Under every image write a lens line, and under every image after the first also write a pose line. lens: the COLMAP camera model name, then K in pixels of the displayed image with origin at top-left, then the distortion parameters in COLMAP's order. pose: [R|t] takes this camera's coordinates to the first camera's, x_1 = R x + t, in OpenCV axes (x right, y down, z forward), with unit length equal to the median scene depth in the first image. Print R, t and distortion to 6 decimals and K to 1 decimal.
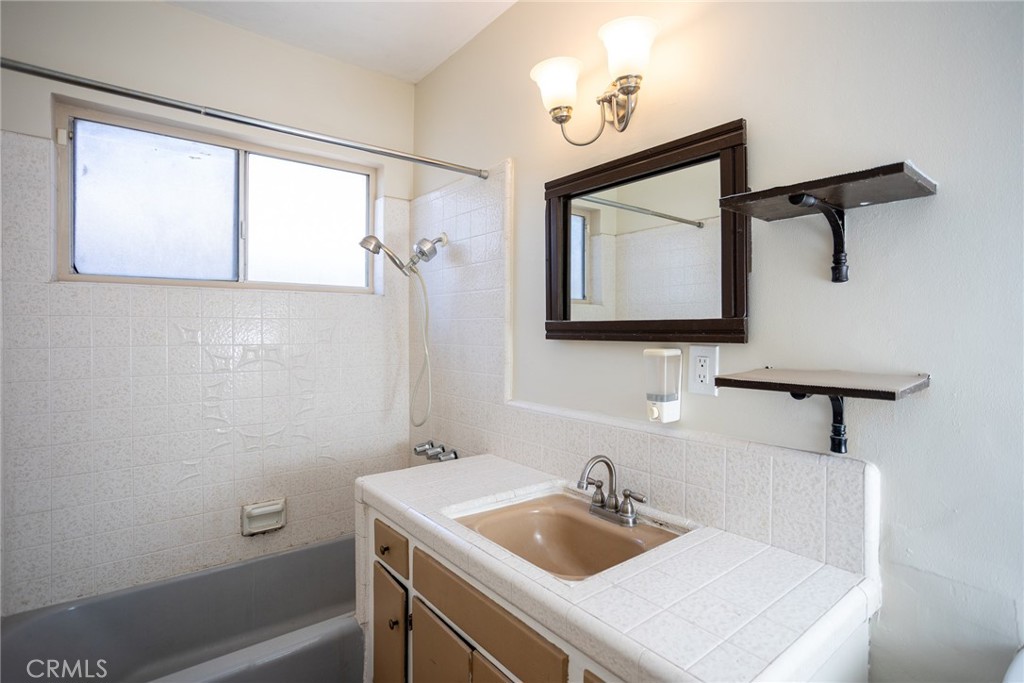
lens RADIAL K [[502.9, 0, 512.4], [0, 502.9, 335.3], [0, 0, 1]] dist [-0.036257, 0.006446]
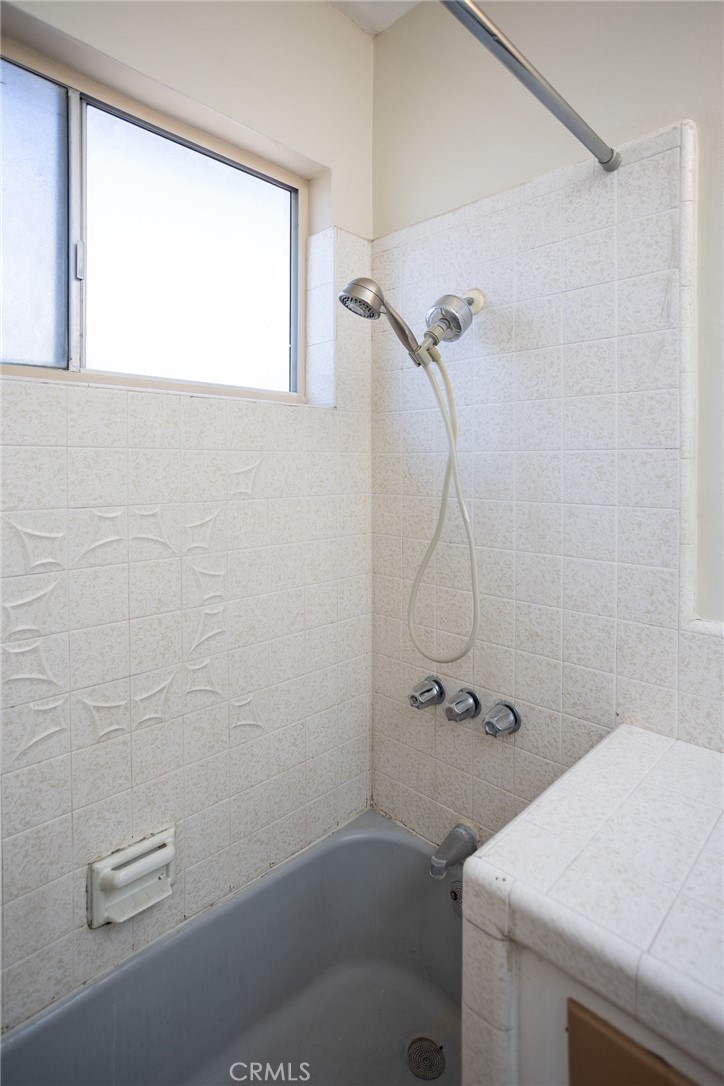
lens RADIAL K [[552.1, 0, 353.4], [0, 552.1, 473.6], [0, 0, 1]] dist [-0.020575, 0.001421]
pose [[0.992998, -0.000920, 0.118126, -0.345678], [0.000694, 0.999998, 0.001952, -0.011377], [-0.118127, -0.001856, 0.992997, 0.455794]]
